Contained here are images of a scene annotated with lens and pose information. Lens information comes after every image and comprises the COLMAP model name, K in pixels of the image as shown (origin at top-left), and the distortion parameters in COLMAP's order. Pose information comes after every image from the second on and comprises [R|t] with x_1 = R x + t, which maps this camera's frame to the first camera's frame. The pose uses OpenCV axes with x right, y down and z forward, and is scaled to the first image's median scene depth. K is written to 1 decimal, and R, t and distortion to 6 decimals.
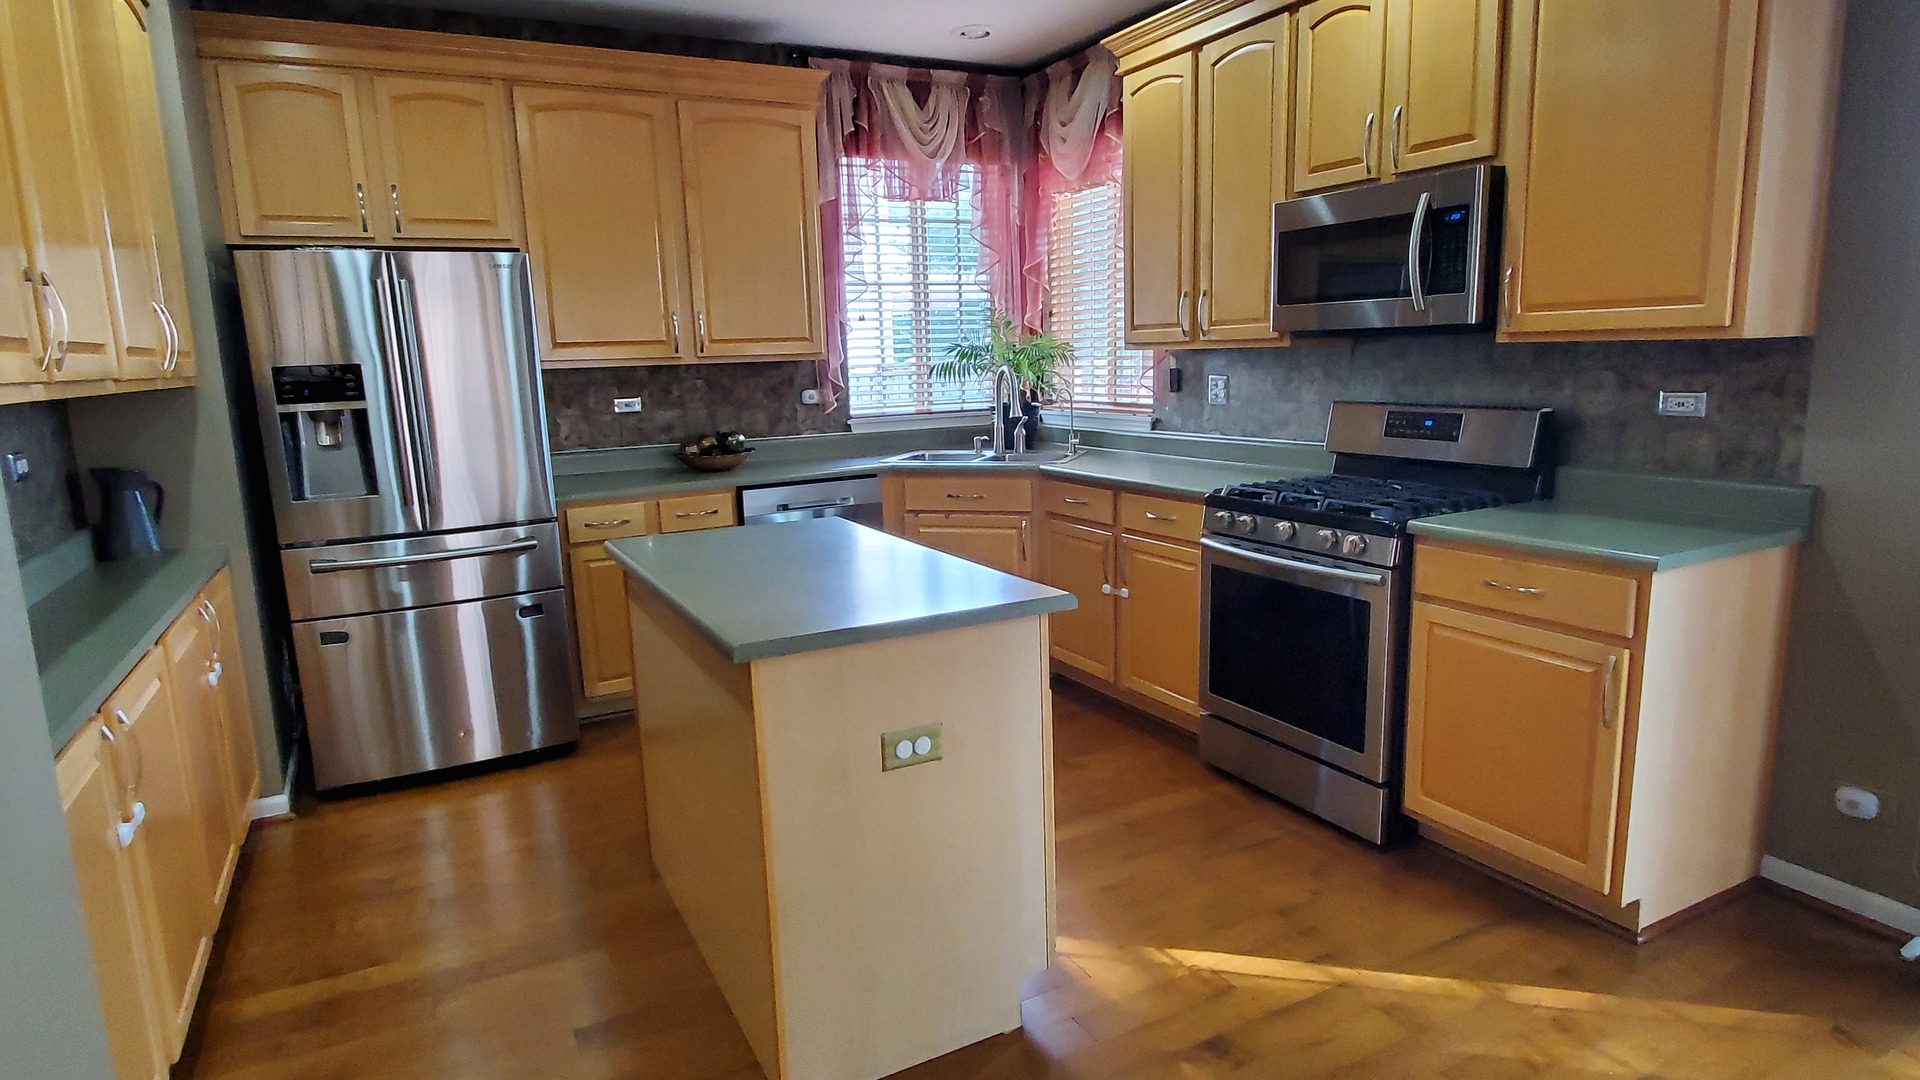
lens RADIAL K [[1058.8, 0, 966.4], [0, 1058.8, 526.0], [0, 0, 1]] dist [-0.001761, -0.002210]
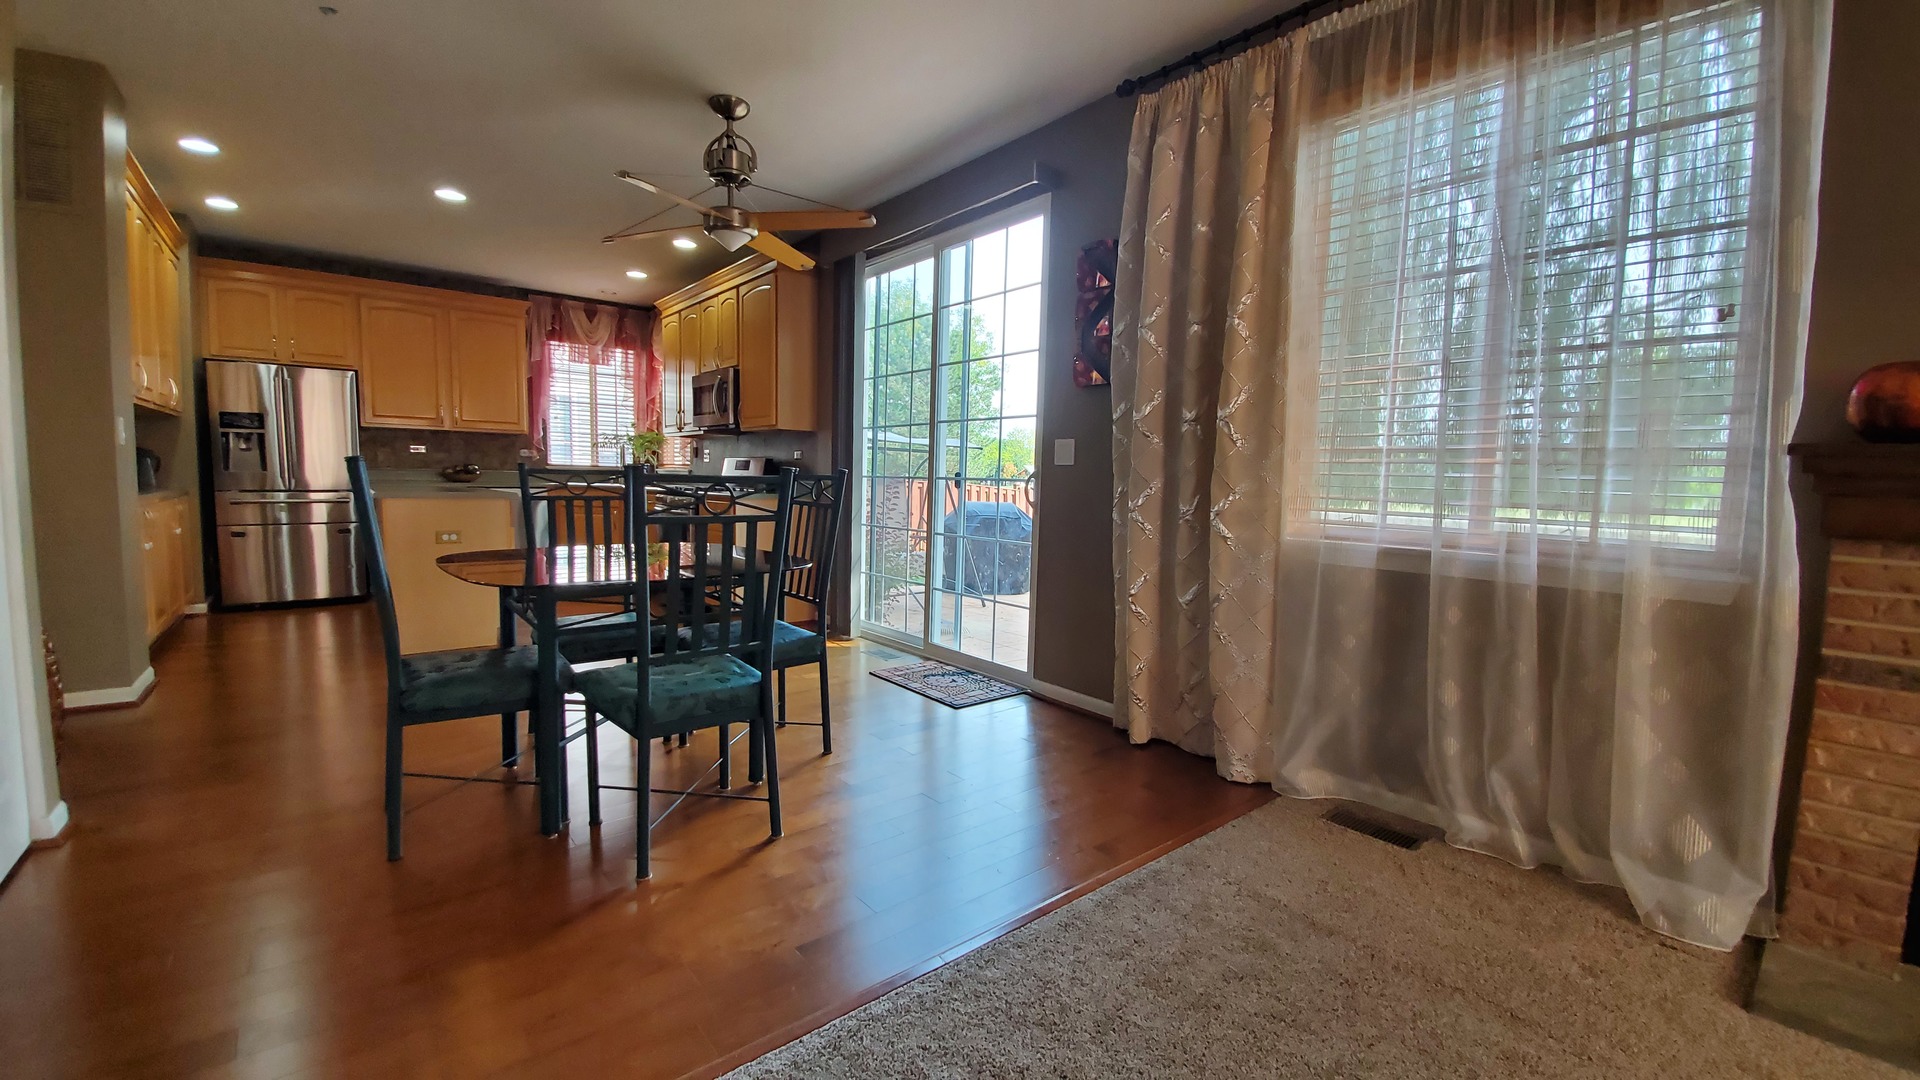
lens RADIAL K [[748.2, 0, 973.2], [0, 748.2, 547.8], [0, 0, 1]] dist [-0.010316, -0.003139]
pose [[0.976400, 0.034415, 0.213211, 0.495491], [-0.018712, 0.996990, -0.075234, 0.190833], [-0.215158, 0.069469, 0.974105, -0.724594]]
